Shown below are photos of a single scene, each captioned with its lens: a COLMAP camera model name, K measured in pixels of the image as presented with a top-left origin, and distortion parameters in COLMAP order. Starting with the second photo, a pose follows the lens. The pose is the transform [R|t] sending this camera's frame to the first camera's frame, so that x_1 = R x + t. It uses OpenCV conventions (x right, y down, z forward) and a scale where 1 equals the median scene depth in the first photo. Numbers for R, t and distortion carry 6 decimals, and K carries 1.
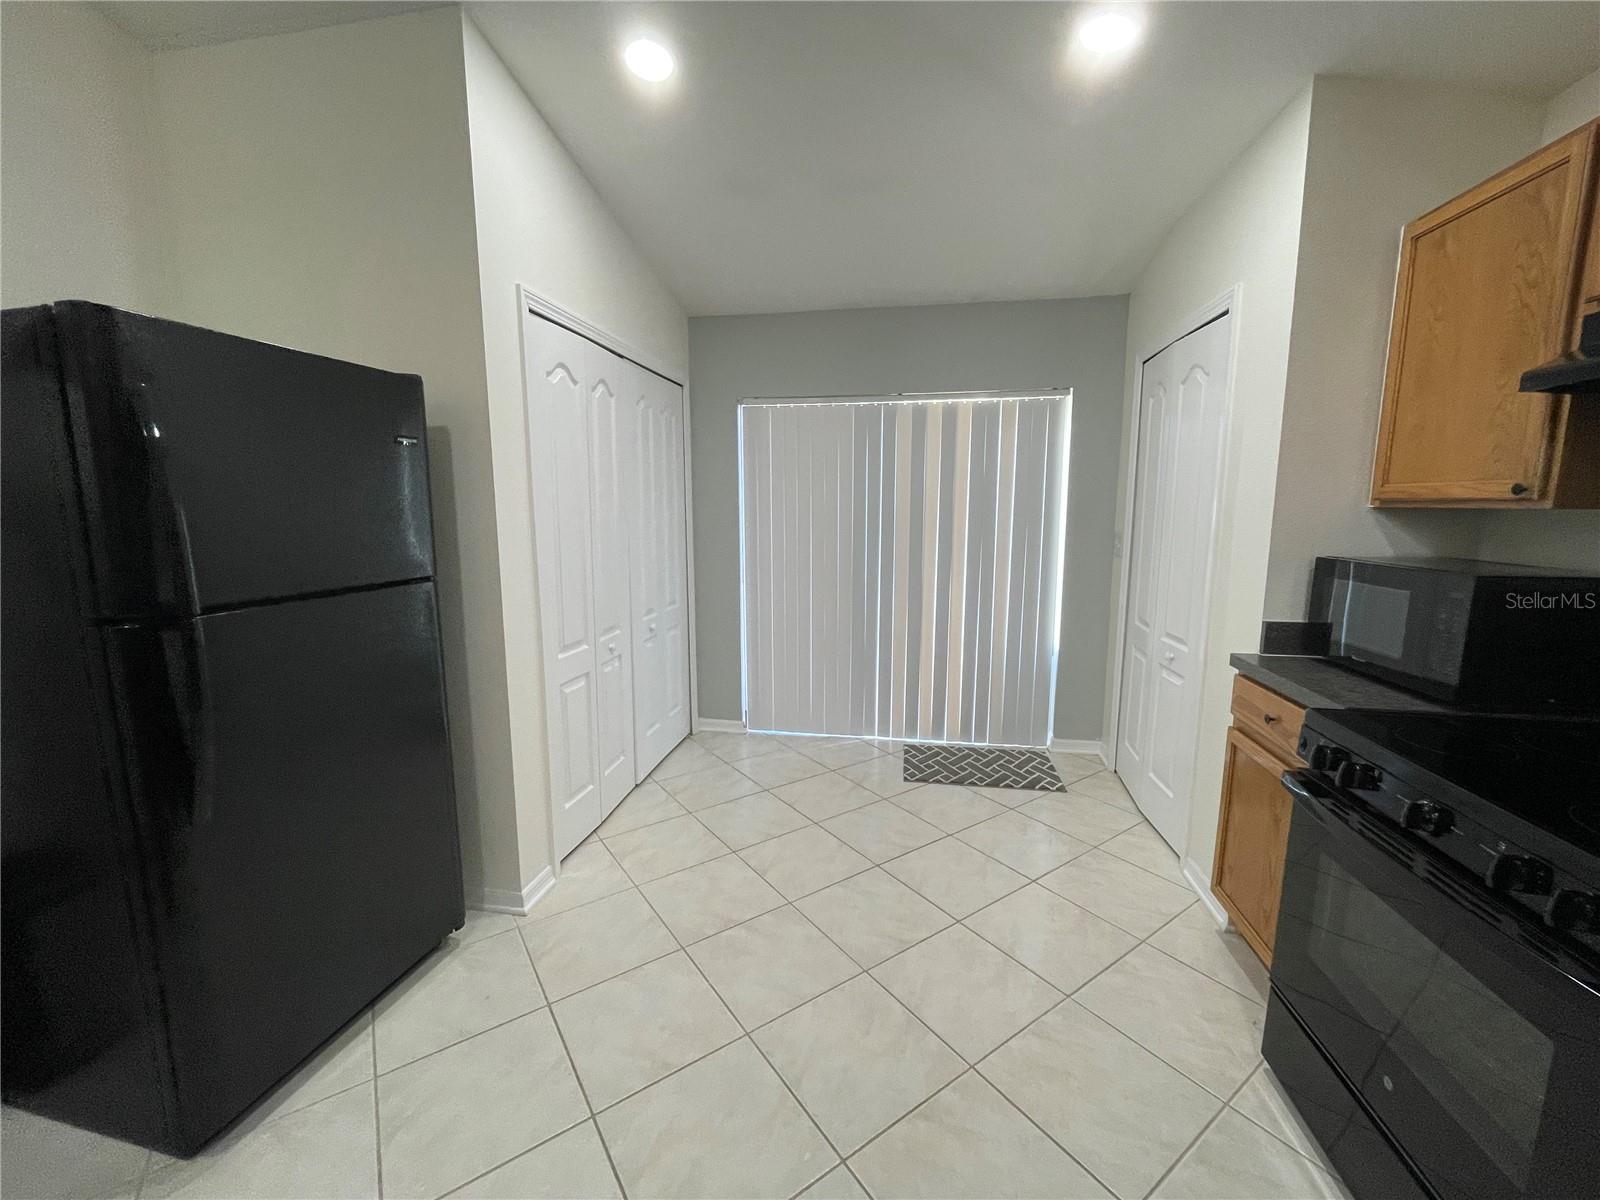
lens RADIAL K [[649.6, 0, 800.0], [0, 649.6, 600.0], [0, 0, 1]] dist [-0.000155, -0.000090]
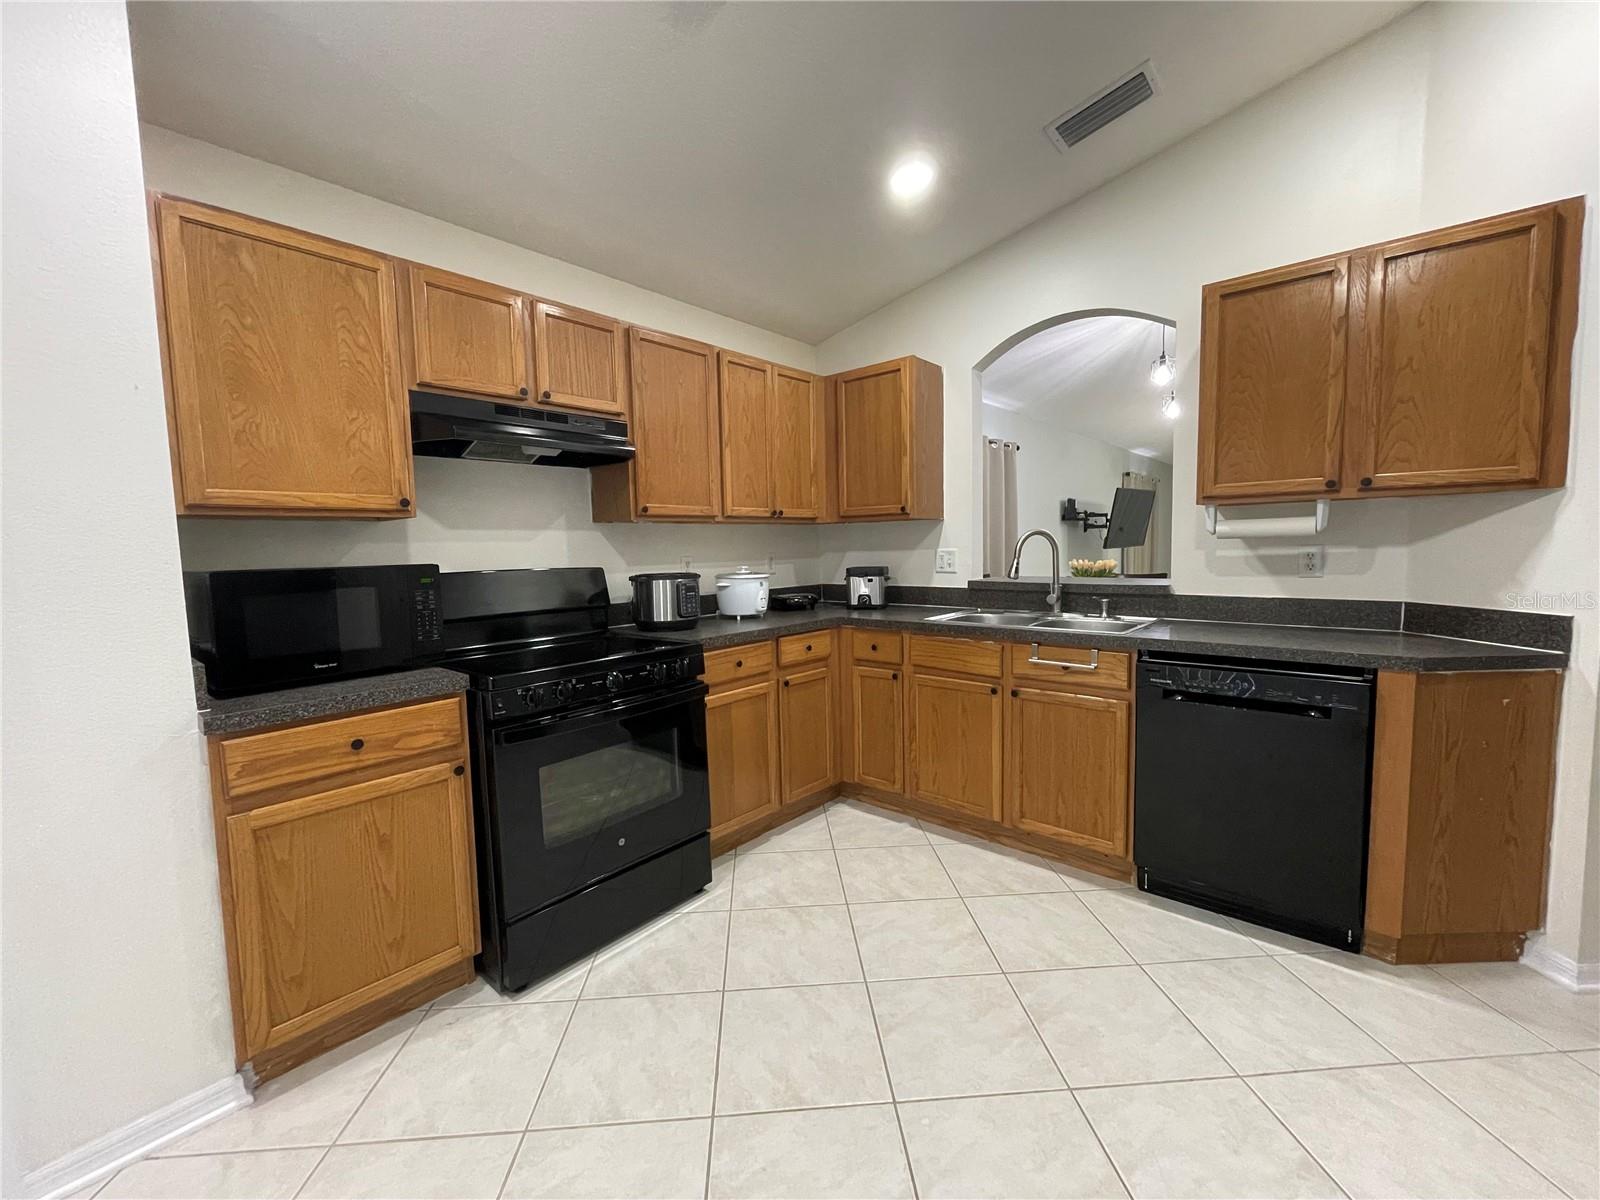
lens RADIAL K [[649.6, 0, 800.0], [0, 649.6, 600.0], [0, 0, 1]] dist [-0.000155, -0.000090]
pose [[-0.852653, -0.020194, 0.522087, -0.288855], [0.104714, 0.972374, 0.208626, -0.146359], [-0.511877, 0.232555, -0.826983, 1.517842]]
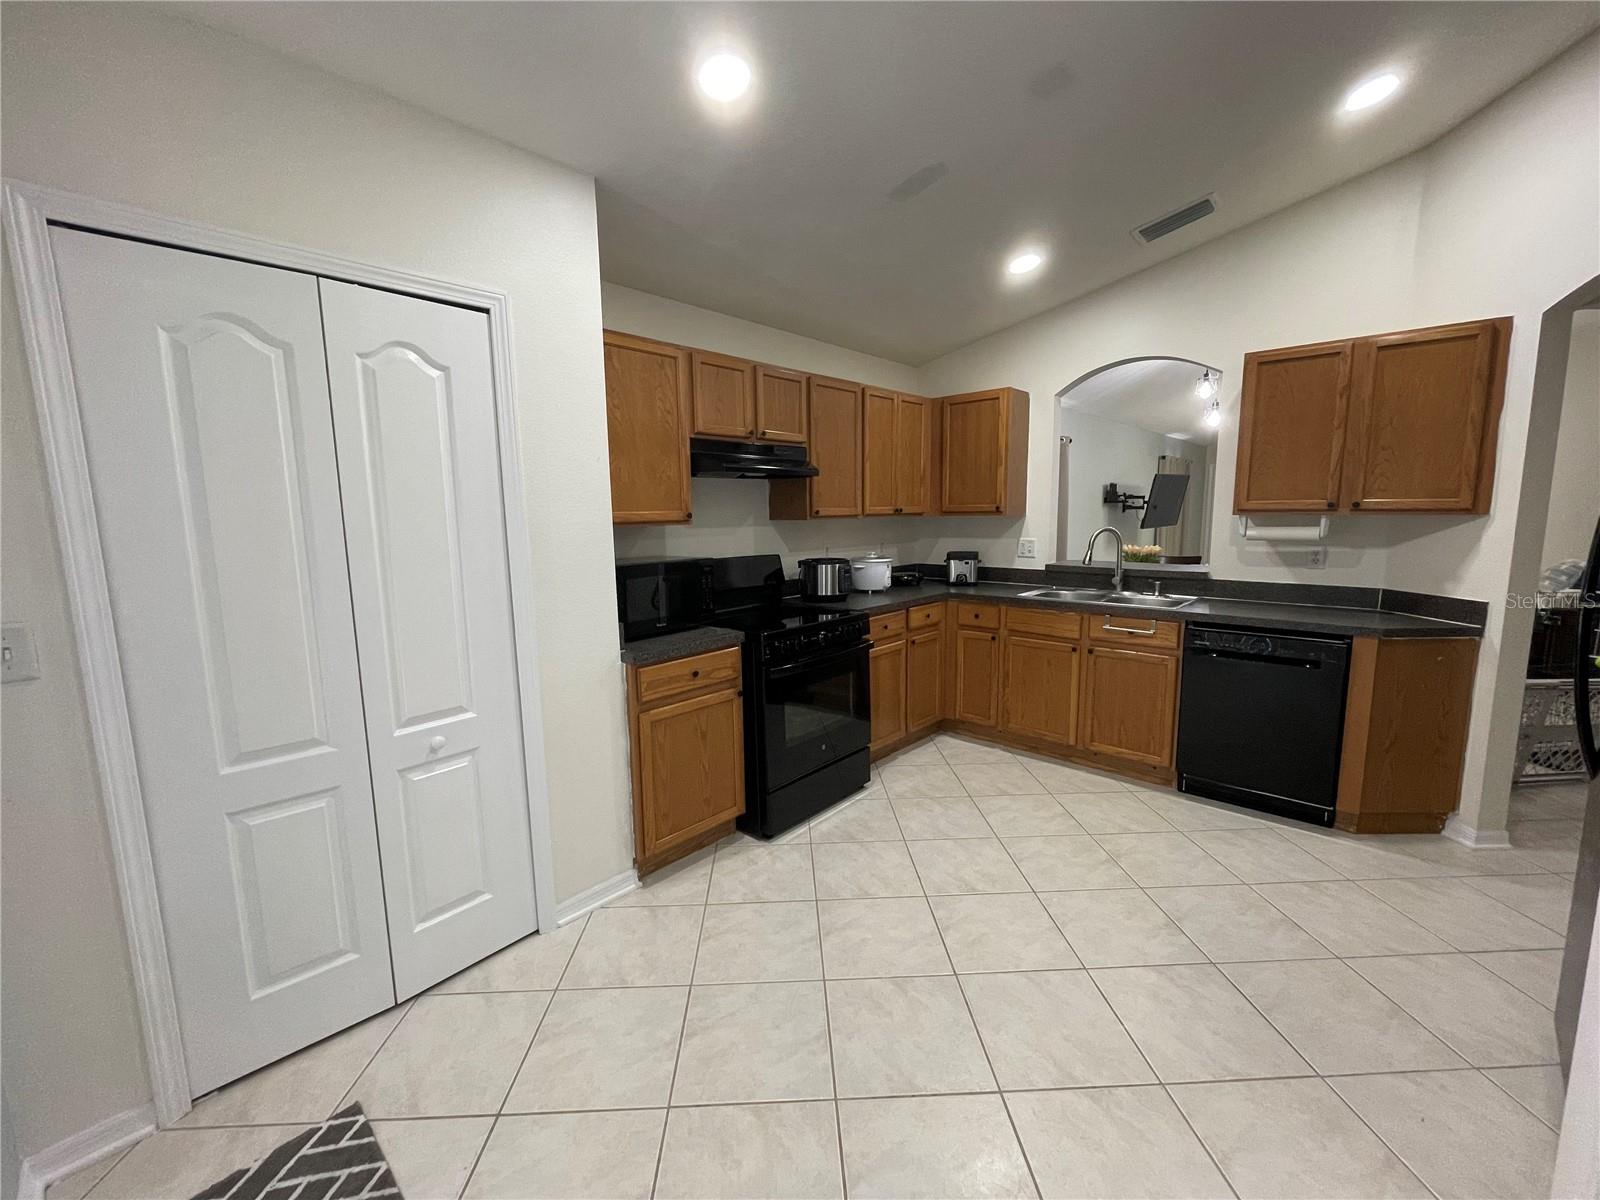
lens RADIAL K [[649.6, 0, 800.0], [0, 649.6, 600.0], [0, 0, 1]] dist [-0.000155, -0.000090]
pose [[-0.839326, -0.058098, 0.540515, -0.260469], [0.099944, 0.960835, 0.258472, -0.352445], [-0.534363, 0.270963, -0.800647, 2.174205]]
